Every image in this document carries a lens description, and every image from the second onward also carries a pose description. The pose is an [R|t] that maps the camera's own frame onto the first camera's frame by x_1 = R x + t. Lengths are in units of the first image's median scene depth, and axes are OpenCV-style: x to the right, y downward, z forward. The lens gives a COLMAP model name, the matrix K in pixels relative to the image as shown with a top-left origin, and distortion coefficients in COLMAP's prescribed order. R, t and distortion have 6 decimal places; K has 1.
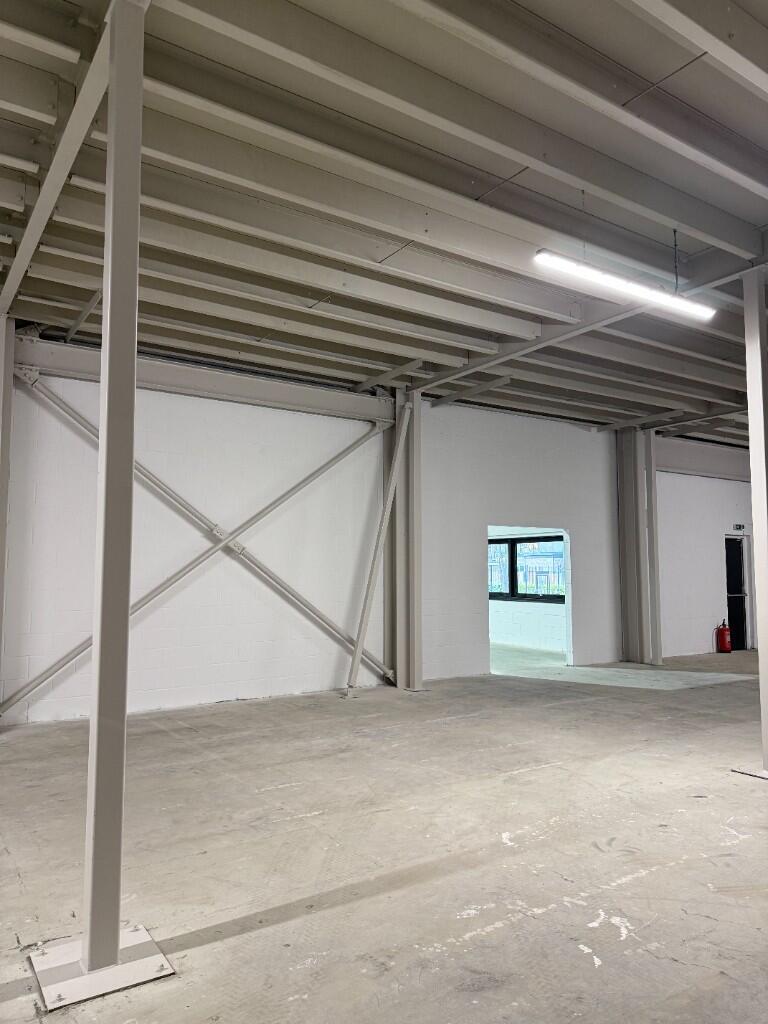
lens RADIAL K [[725.5, 0, 376.5], [0, 725.5, 507.9], [0, 0, 1]] dist [0.054162, -0.061348]
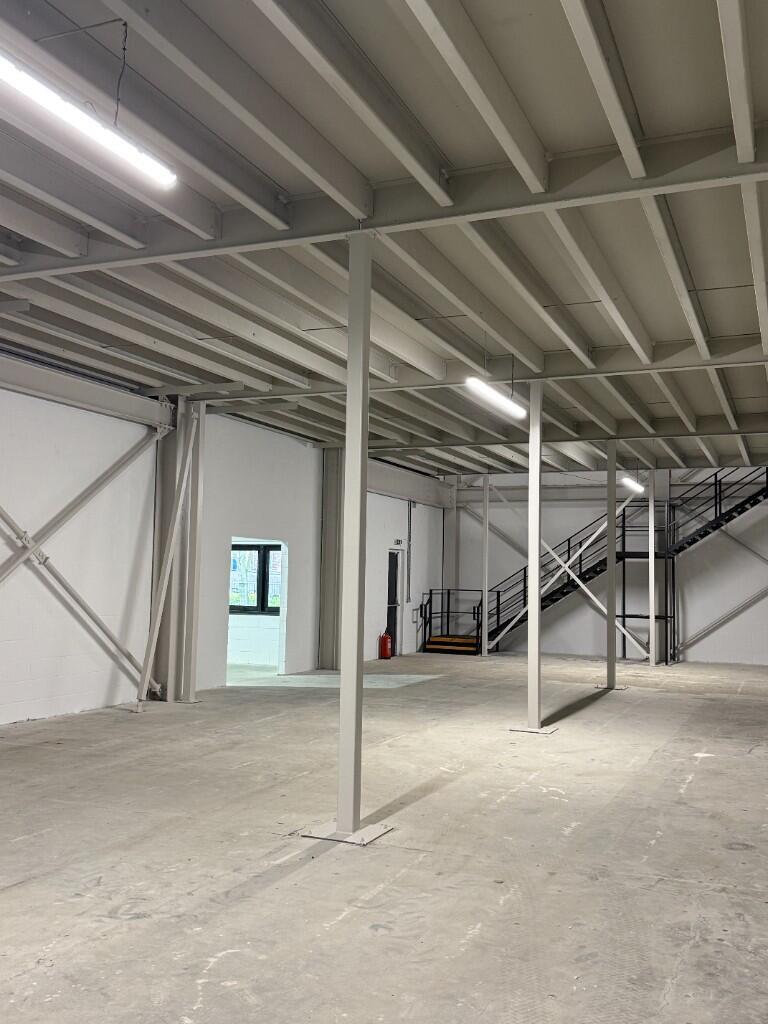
lens RADIAL K [[964.6, 0, 410.5], [0, 964.6, 498.0], [0, 0, 1]] dist [-0.027684, 0.000000]
pose [[0.817166, 0.068567, 0.572310, -0.451926], [-0.076814, 0.996998, -0.009769, -0.039564], [-0.571261, -0.035979, 0.819979, -0.239332]]
